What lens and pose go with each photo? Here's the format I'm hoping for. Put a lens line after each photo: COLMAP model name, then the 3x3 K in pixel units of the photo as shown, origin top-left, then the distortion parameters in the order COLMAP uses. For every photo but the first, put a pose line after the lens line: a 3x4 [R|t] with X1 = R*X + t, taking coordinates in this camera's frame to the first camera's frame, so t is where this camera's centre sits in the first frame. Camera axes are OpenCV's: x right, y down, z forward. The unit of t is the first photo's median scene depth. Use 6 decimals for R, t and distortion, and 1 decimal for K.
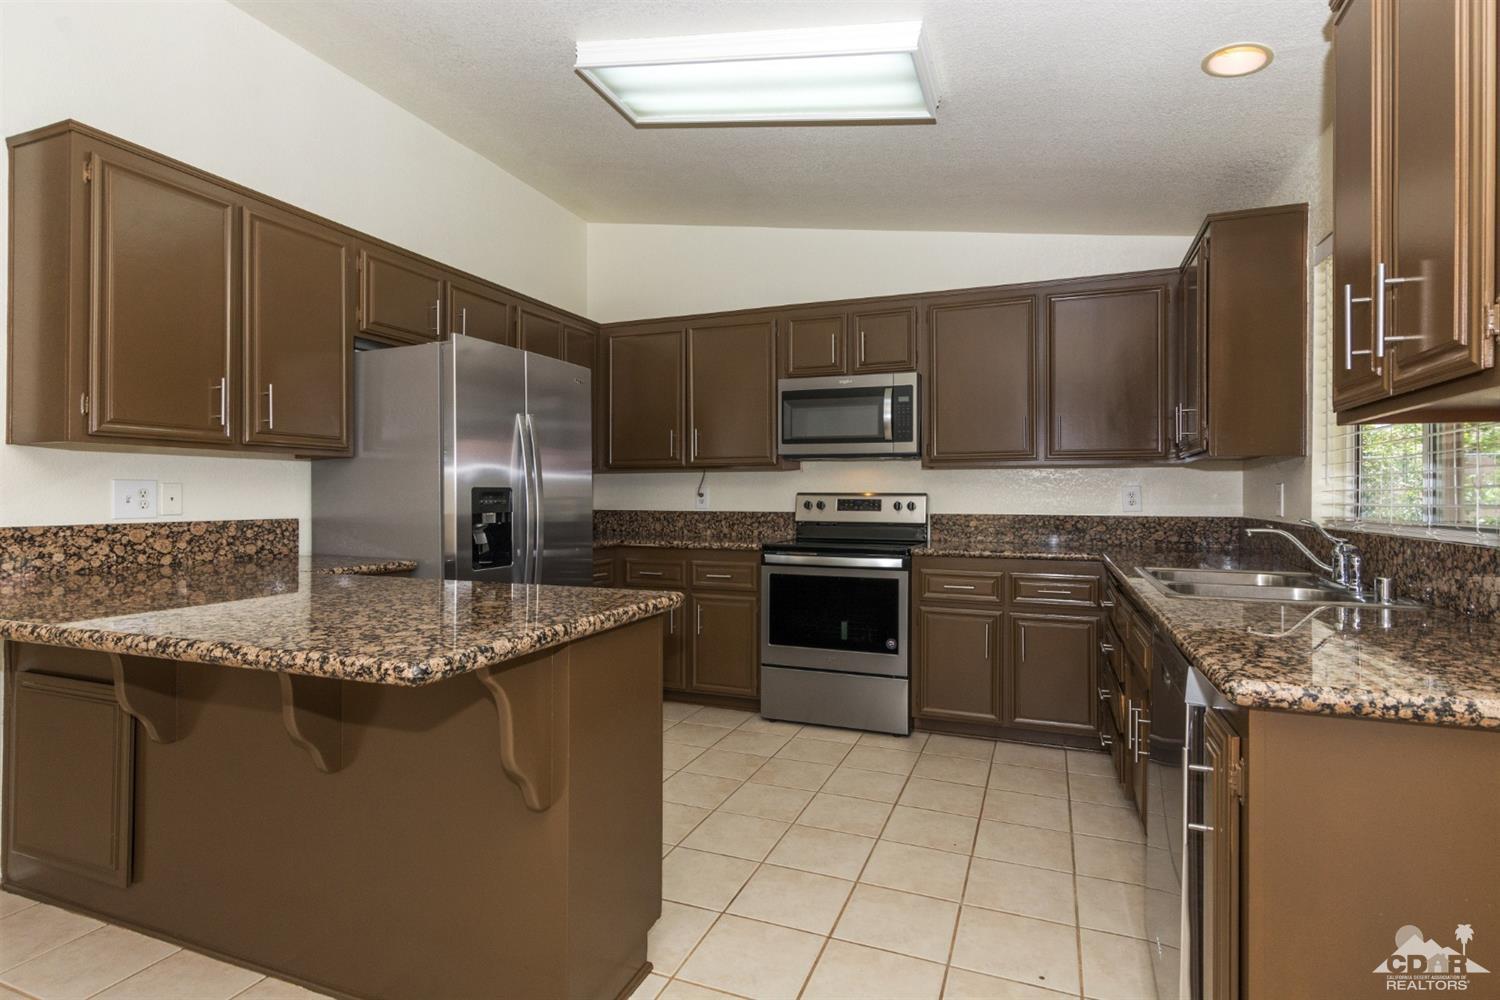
lens RADIAL K [[764.0, 0, 740.6], [0, 764.0, 495.6], [0, 0, 1]] dist [0.007979, -0.001131]
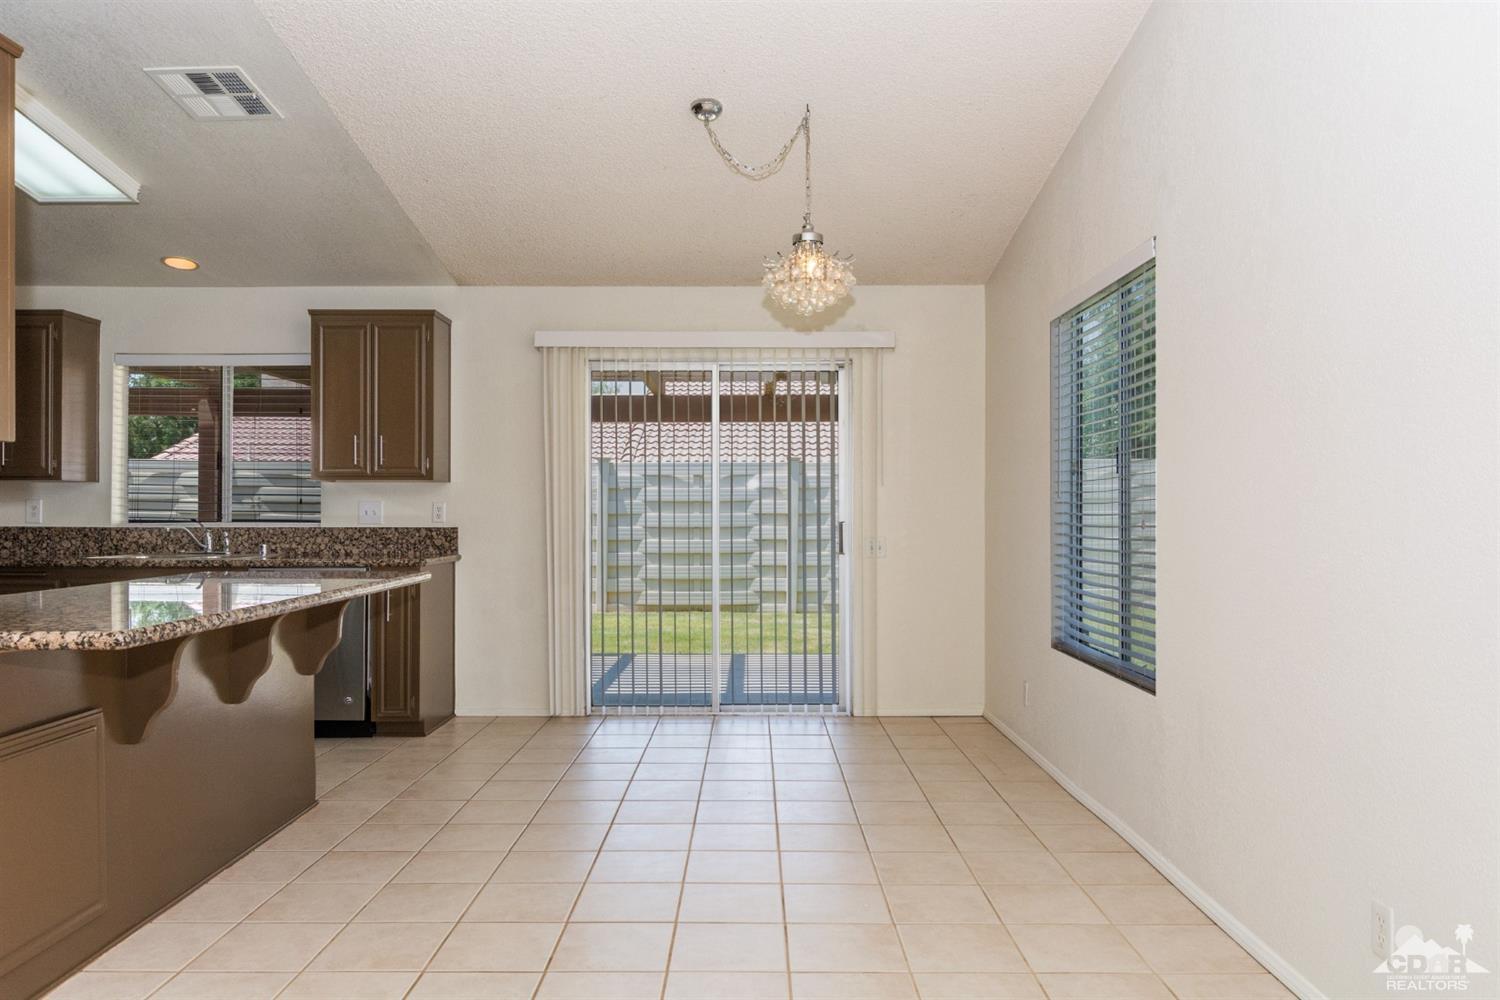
lens RADIAL K [[1001.7, 0, 754.7], [0, 1001.7, 511.4], [0, 0, 1]] dist [-0.022466, 0.003645]
pose [[-0.382735, -0.002355, 0.923855, -1.482478], [0.000434, 0.999996, 0.002728, 0.001620], [-0.923858, 0.001445, -0.382732, 0.478581]]
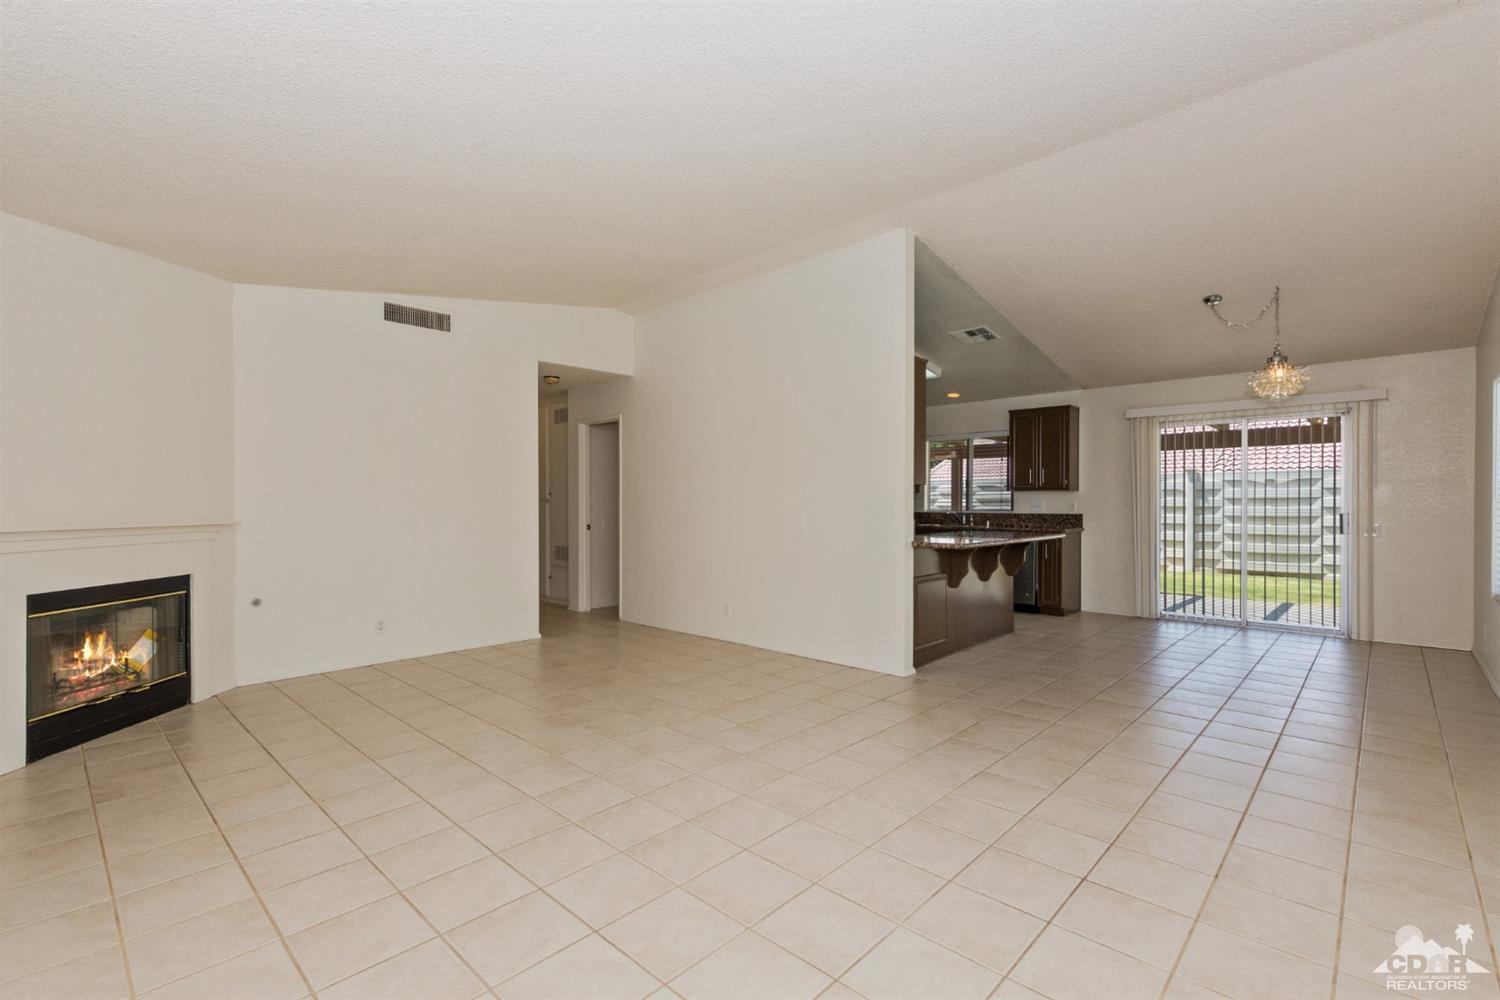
lens RADIAL K [[670.4, 0, 777.2], [0, 670.4, 505.6], [0, 0, 1]] dist [-0.004886, 0.000470]
pose [[0.333741, -0.004840, 0.942652, -2.200895], [0.000490, 0.999988, 0.004961, -0.006387], [-0.942665, -0.001194, 0.333740, 0.510297]]
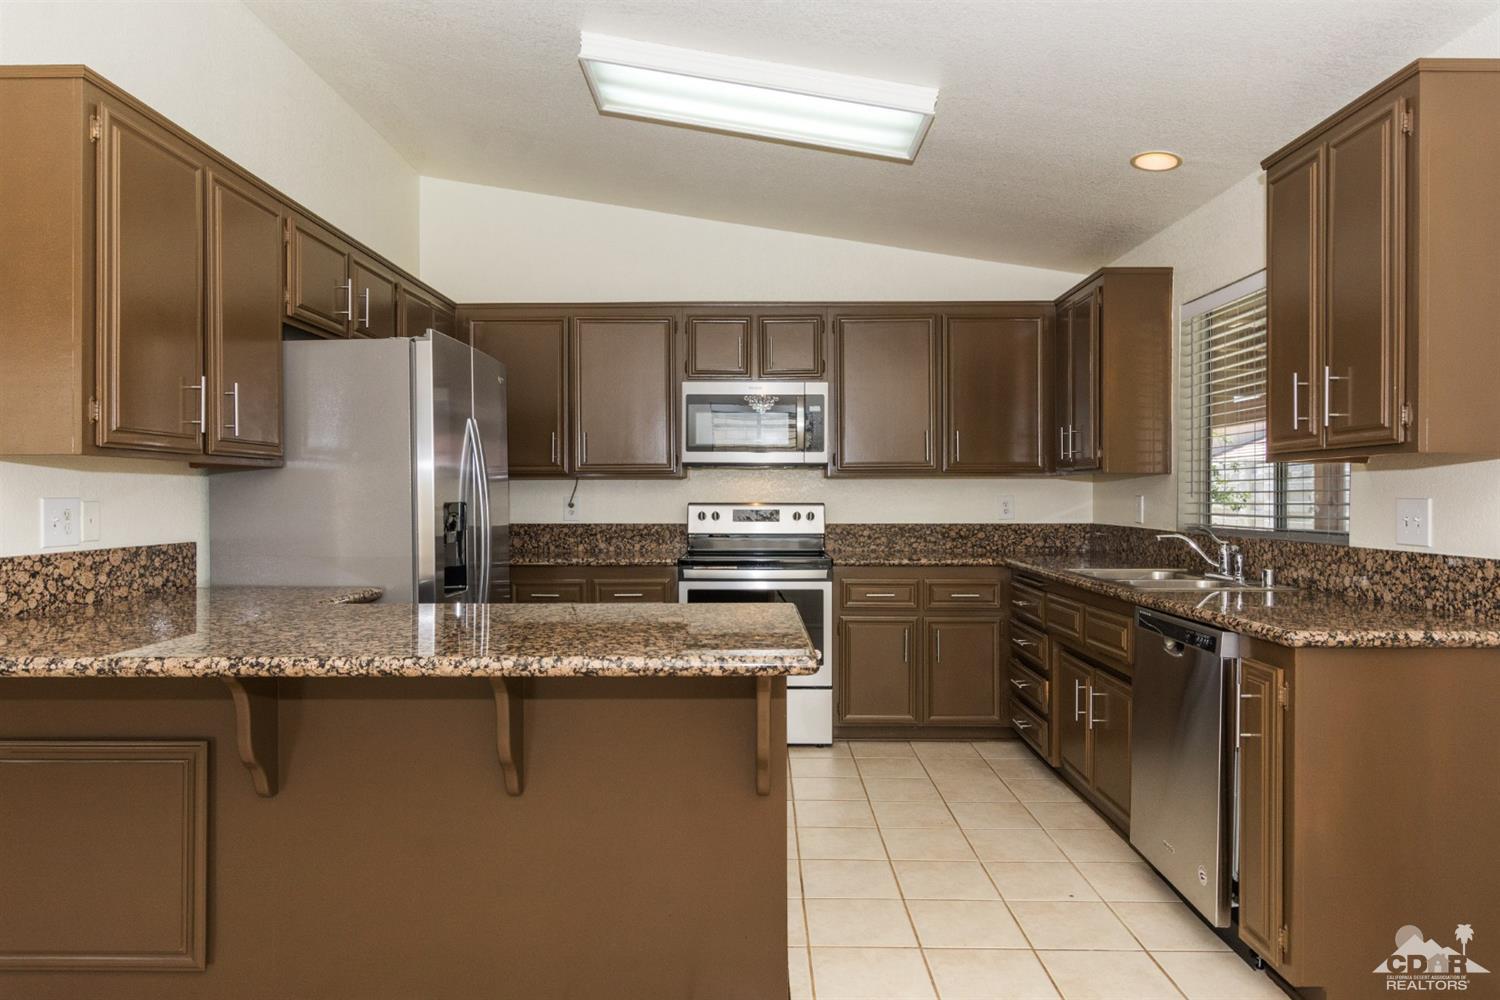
lens RADIAL K [[966.3, 0, 750.8], [0, 966.3, 501.4], [0, 0, 1]] dist [-0.000353, 0.006037]
pose [[0.928773, -0.005033, 0.370614, -0.407948], [0.002845, 0.999975, 0.006450, -0.017638], [-0.370638, -0.004936, 0.928764, -0.163486]]
